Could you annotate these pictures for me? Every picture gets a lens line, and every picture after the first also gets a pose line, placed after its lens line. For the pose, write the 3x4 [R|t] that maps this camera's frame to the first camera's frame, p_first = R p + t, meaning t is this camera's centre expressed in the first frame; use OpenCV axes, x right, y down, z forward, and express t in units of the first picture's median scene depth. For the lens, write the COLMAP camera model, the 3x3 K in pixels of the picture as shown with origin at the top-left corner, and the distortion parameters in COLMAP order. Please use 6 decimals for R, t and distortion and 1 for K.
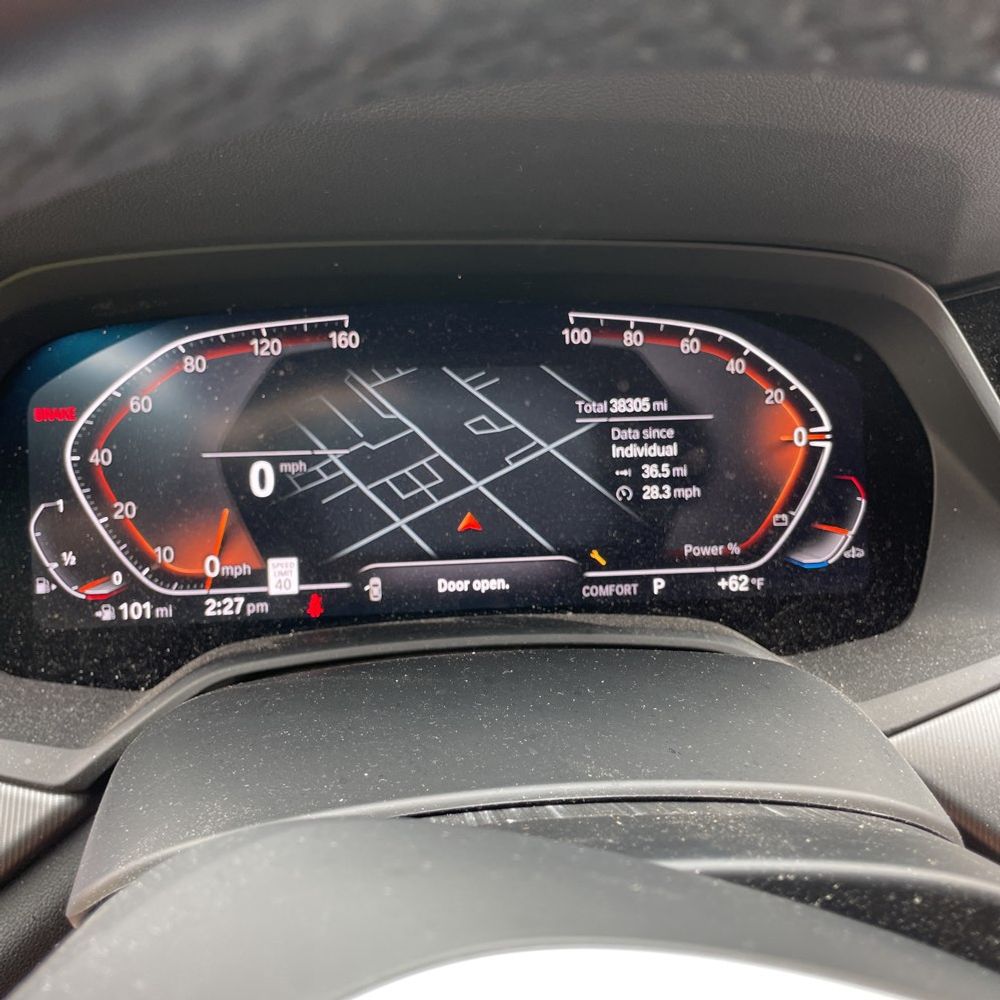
lens RADIAL K [[990.2, 0, 500.0], [0, 990.2, 500.0], [0, 0, 1]] dist [0.064682, -0.088518]
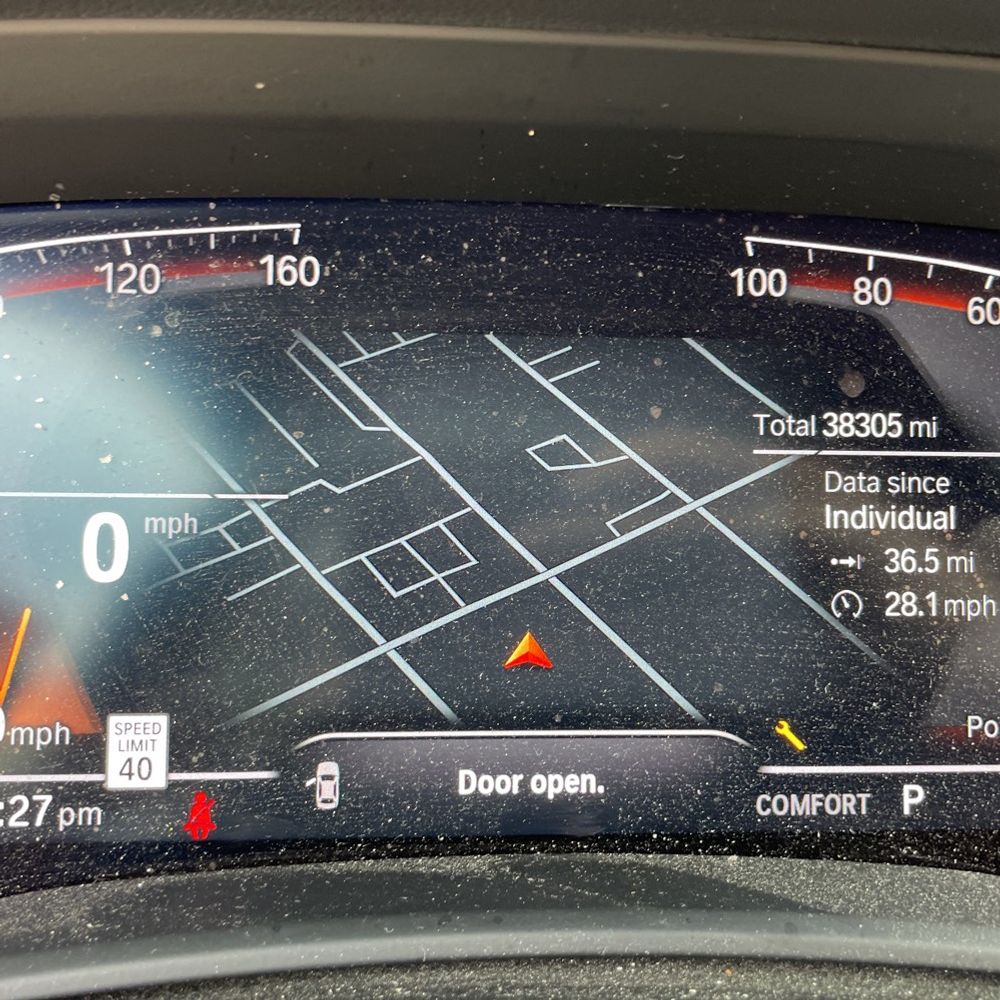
lens RADIAL K [[980.1, 0, 492.8], [0, 980.1, 508.9], [0, 0, 1]] dist [0.071213, -0.096282]
pose [[0.998126, 0.041172, -0.045262, -0.028940], [-0.042173, 0.998881, -0.021388, -0.036276], [0.044331, 0.023257, 0.998746, 0.511909]]
